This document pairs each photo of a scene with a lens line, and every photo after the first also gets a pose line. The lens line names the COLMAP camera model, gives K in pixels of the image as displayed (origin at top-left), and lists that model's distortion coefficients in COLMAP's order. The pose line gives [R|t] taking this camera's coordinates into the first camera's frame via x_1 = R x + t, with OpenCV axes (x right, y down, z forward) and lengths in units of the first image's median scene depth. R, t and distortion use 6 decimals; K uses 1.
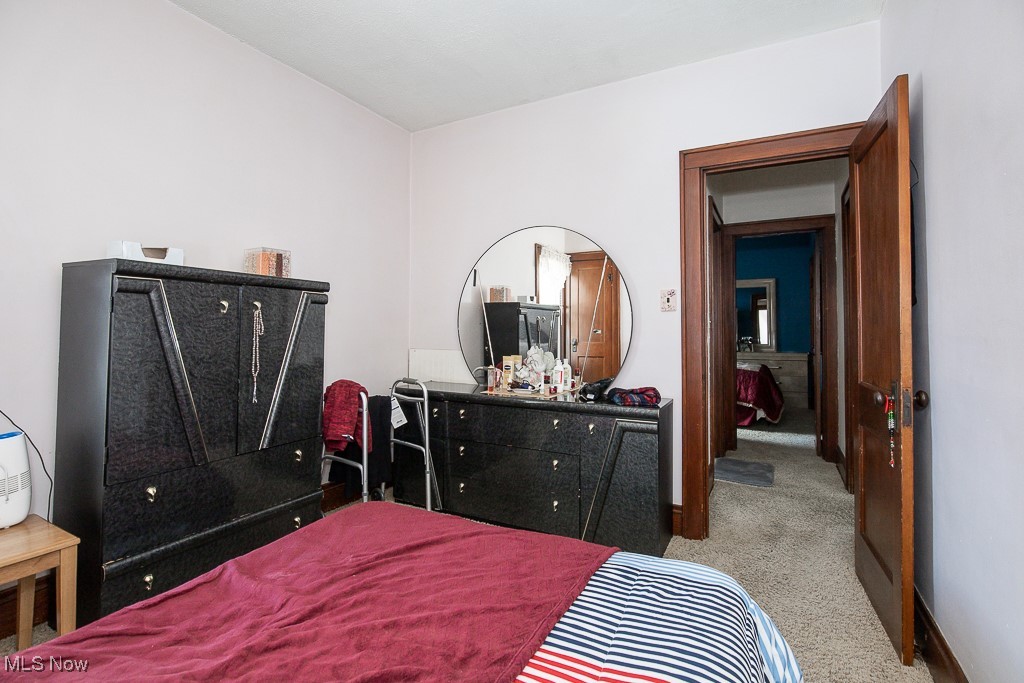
lens RADIAL K [[469.0, 0, 512.0], [0, 469.0, 341.5], [0, 0, 1]] dist [0.000589, 0.000165]
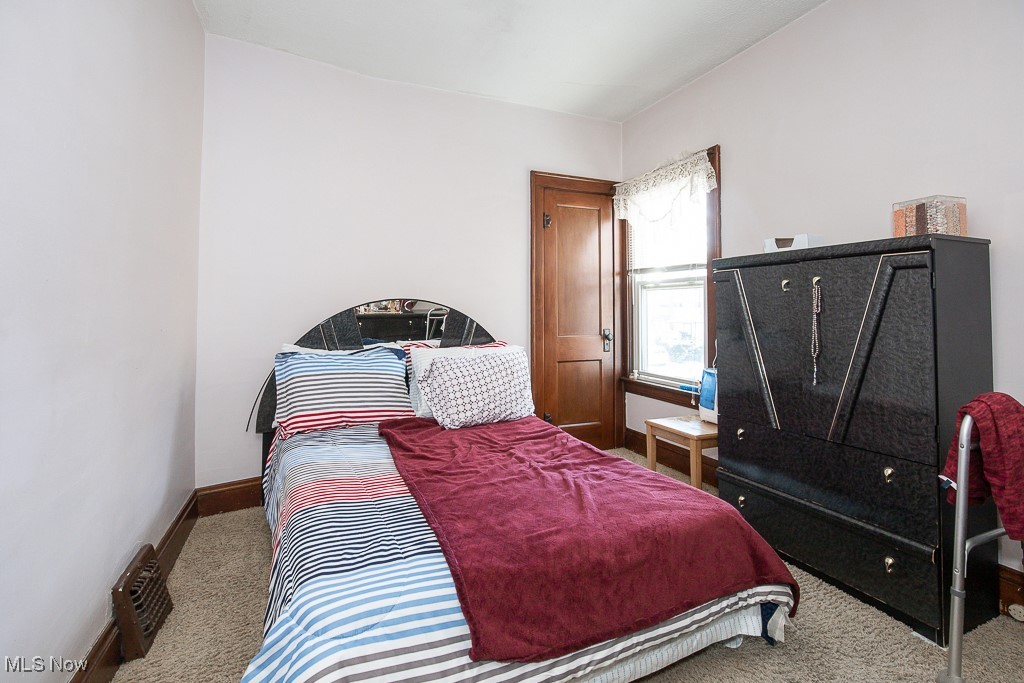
lens RADIAL K [[483.3, 0, 511.4], [0, 483.3, 322.3], [0, 0, 1]] dist [-0.001098, -0.000259]
pose [[-0.613469, 0.016620, -0.789544, 0.537709], [-0.018054, 0.999222, 0.035061, -0.016898], [0.789512, 0.035764, -0.612692, 1.033548]]
